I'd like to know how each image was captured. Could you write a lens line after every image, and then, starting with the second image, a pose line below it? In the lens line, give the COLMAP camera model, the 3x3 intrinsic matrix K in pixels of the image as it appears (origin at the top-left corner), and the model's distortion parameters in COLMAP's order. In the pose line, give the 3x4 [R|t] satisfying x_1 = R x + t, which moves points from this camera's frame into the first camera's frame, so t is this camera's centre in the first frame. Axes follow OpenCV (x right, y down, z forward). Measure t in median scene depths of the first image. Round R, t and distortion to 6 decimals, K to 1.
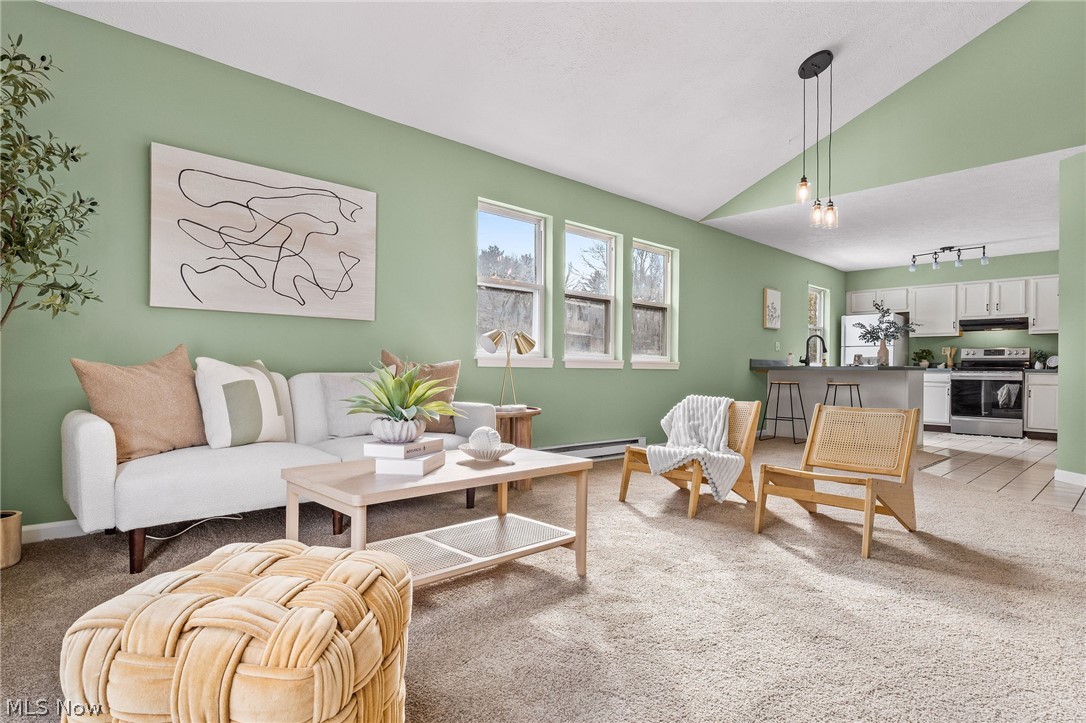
lens RADIAL K [[590.2, 0, 533.6], [0, 590.2, 368.0], [0, 0, 1]] dist [0.003488, -0.001233]
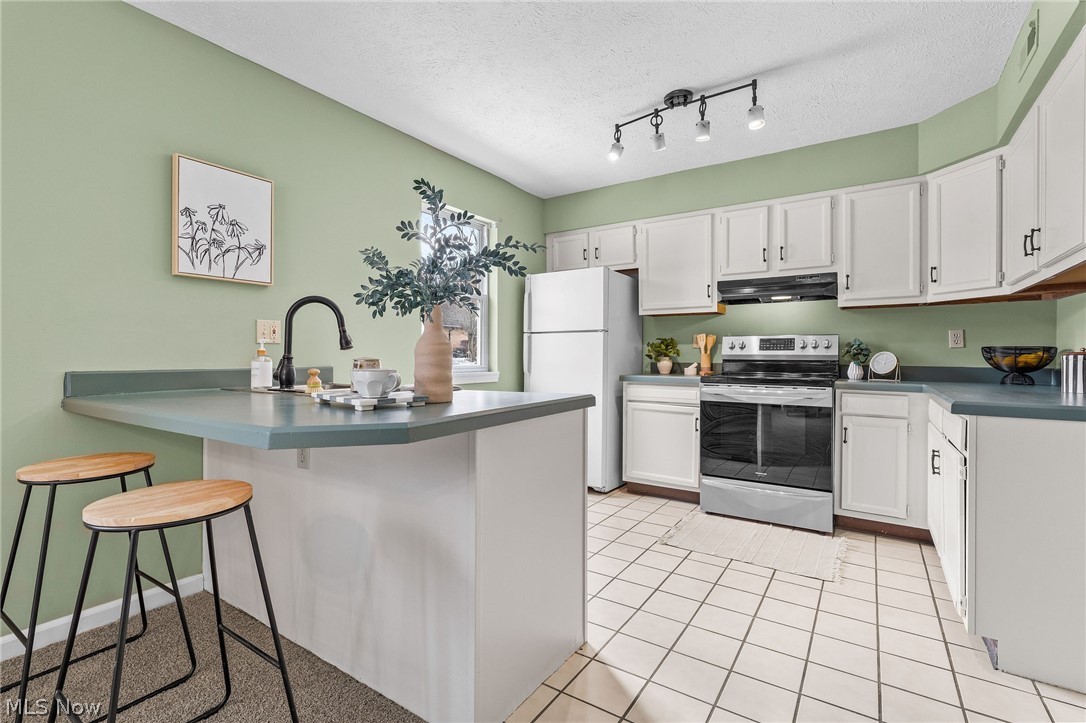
lens RADIAL K [[498.8, 0, 536.5], [0, 498.8, 355.9], [0, 0, 1]] dist [-0.014301, 0.007857]
pose [[0.976469, -0.009845, 0.215432, 0.894110], [0.008624, 0.999941, 0.006606, -0.038413], [-0.215484, -0.004593, 0.976496, 1.155804]]
